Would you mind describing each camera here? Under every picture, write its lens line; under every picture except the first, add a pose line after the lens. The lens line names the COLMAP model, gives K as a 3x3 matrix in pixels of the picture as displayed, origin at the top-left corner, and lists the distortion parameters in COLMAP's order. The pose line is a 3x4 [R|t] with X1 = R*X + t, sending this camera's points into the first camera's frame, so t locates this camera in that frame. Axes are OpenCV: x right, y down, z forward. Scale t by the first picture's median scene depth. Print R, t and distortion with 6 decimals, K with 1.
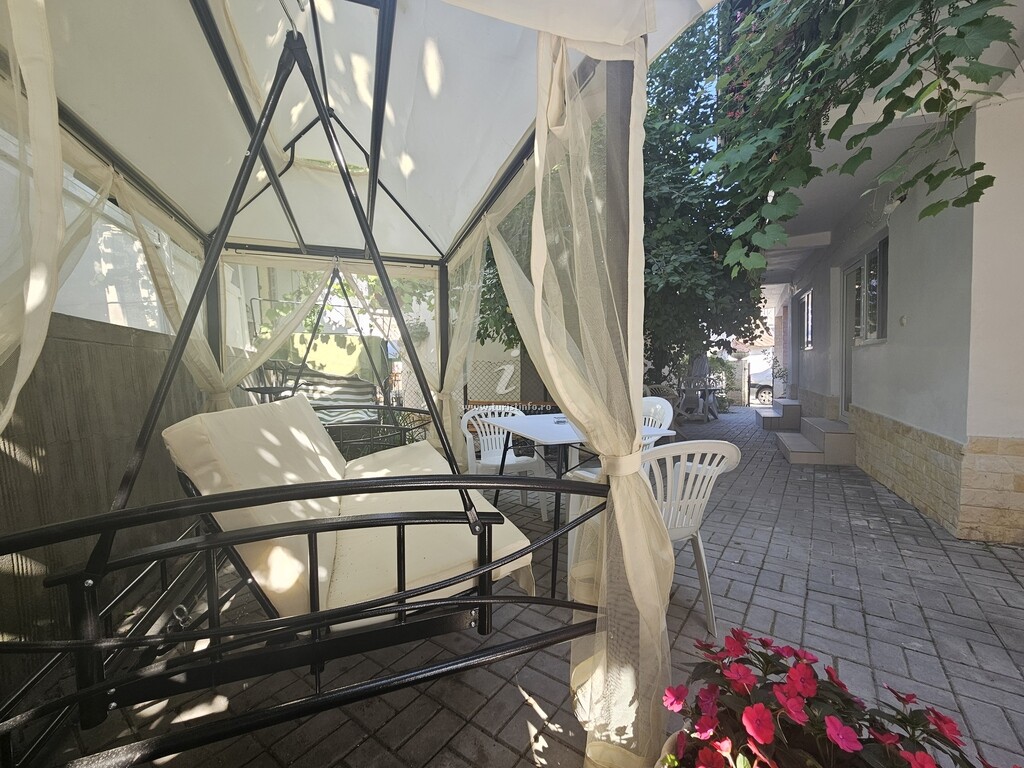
lens RADIAL K [[417.6, 0, 514.8], [0, 417.6, 394.0], [0, 0, 1]] dist [0.001507, 0.000087]
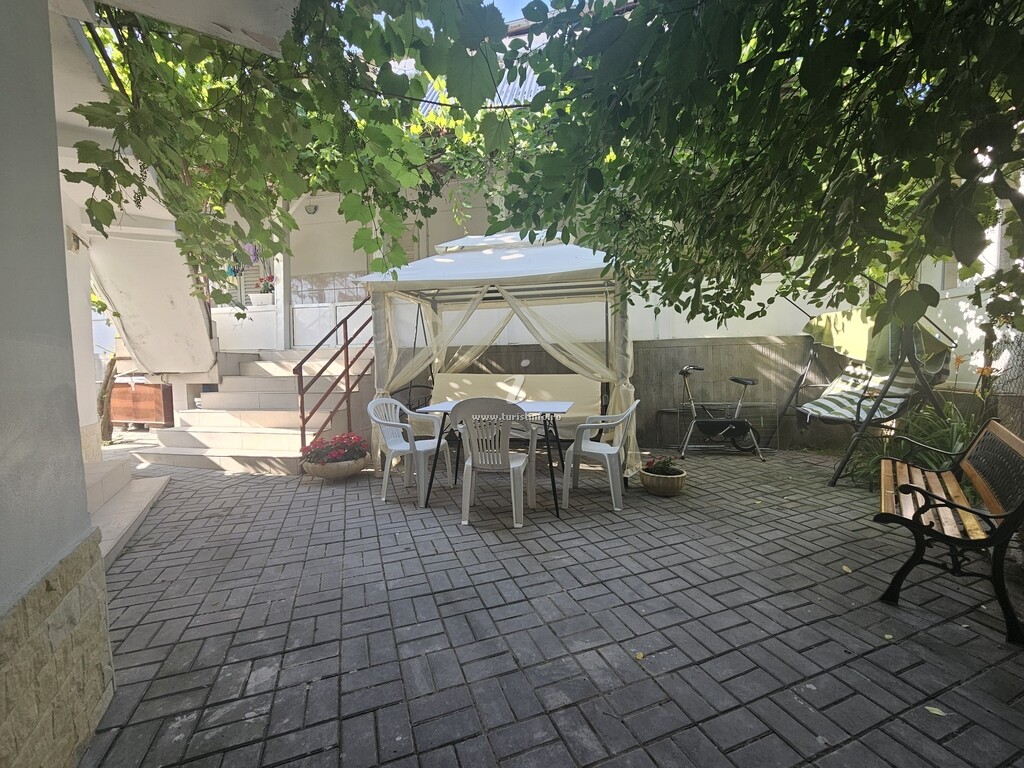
lens RADIAL K [[417.6, 0, 514.8], [0, 417.6, 394.0], [0, 0, 1]] dist [0.001507, 0.000087]
pose [[-0.526041, 0.083919, -0.846309, 1.090607], [-0.018703, 0.993737, 0.110164, -0.108947], [0.850254, 0.073779, -0.521177, 1.541134]]
